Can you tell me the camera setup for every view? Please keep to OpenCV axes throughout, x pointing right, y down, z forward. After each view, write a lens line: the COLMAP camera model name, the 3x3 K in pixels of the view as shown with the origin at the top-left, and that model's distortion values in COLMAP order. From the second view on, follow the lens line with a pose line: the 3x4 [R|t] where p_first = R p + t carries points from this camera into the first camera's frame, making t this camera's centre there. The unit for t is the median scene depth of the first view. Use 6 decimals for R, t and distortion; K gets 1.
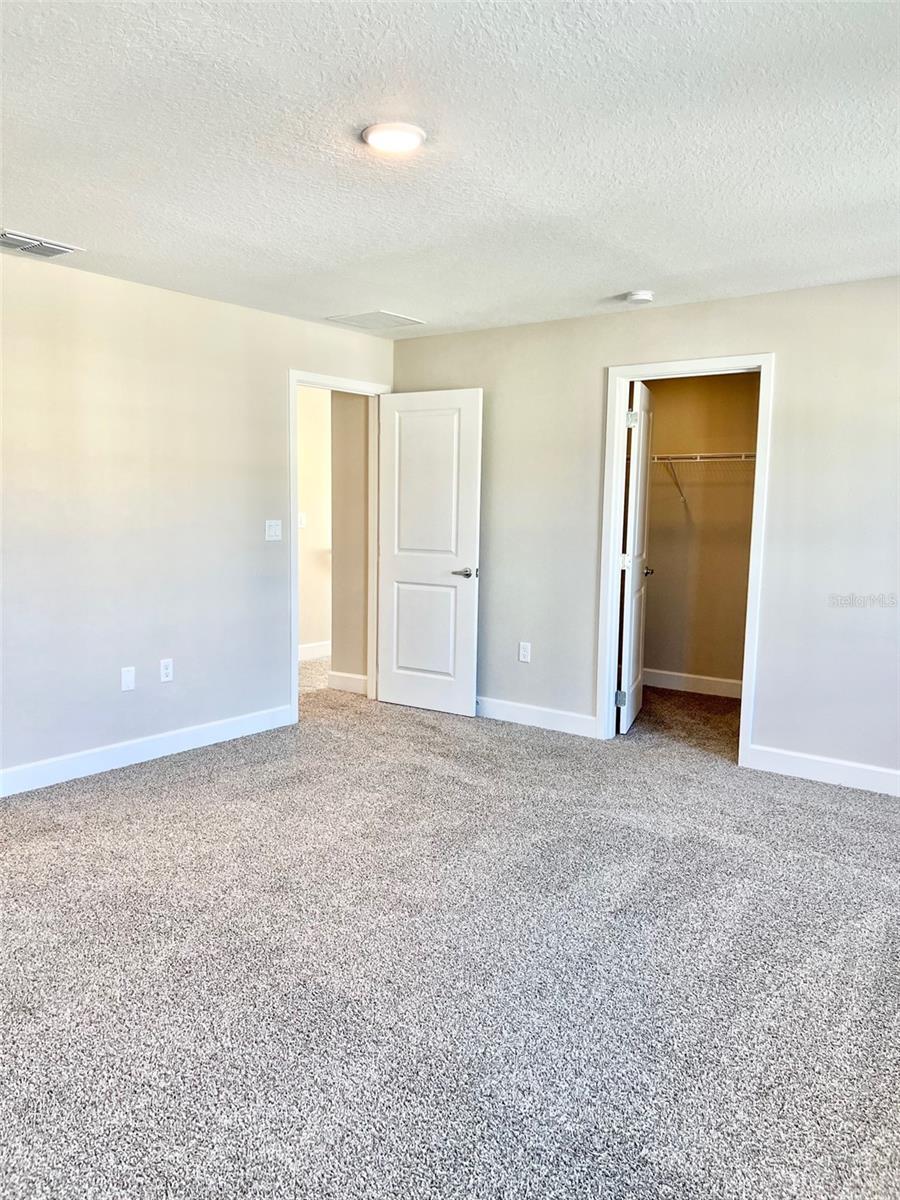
lens RADIAL K [[907.4, 0, 444.5], [0, 907.4, 599.5], [0, 0, 1]] dist [0.030371, -0.024486]
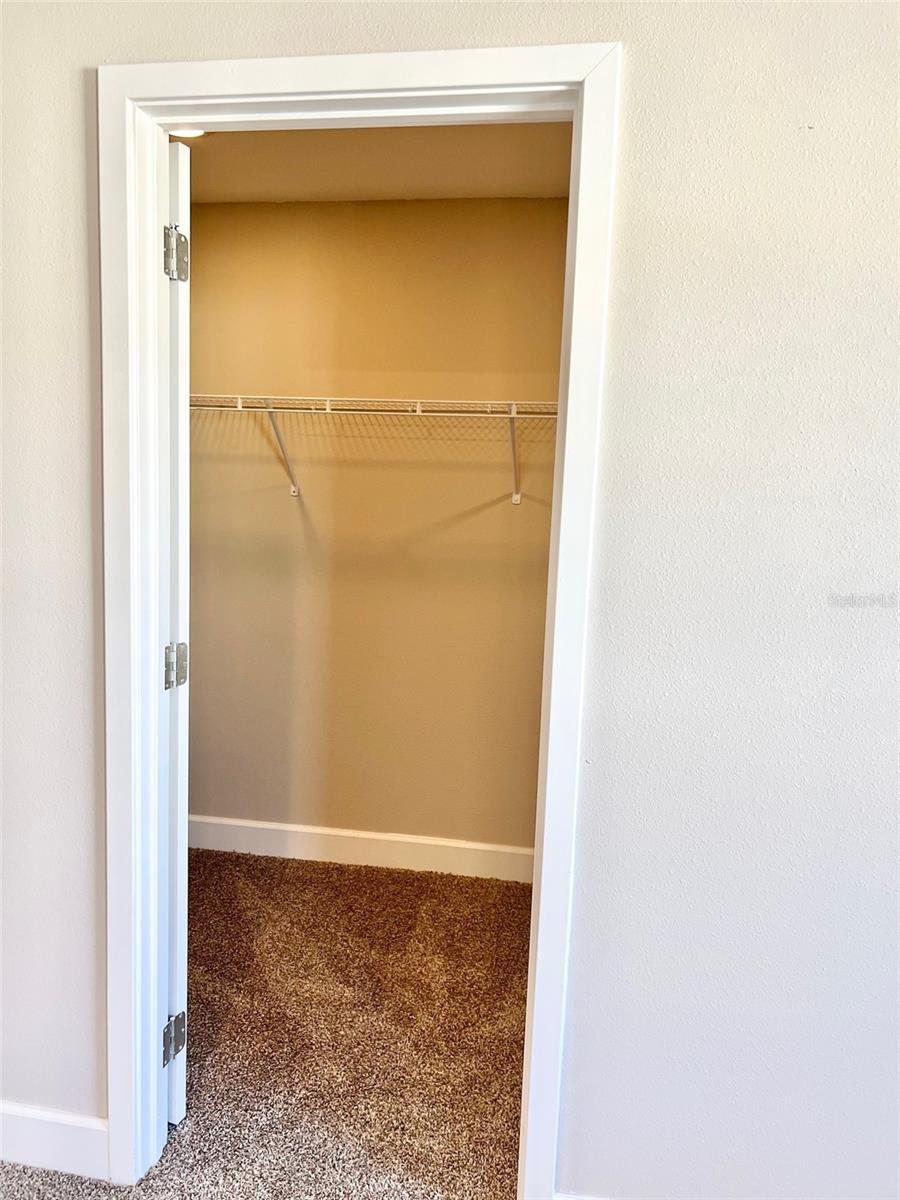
lens RADIAL K [[907.4, 0, 445.7], [0, 907.4, 600.2], [0, 0, 1]] dist [0.030371, -0.024486]
pose [[0.895511, -0.033139, 0.443804, 0.125734], [0.026009, 0.999416, 0.022145, -0.065239], [-0.444279, -0.008289, 0.895850, 0.588228]]
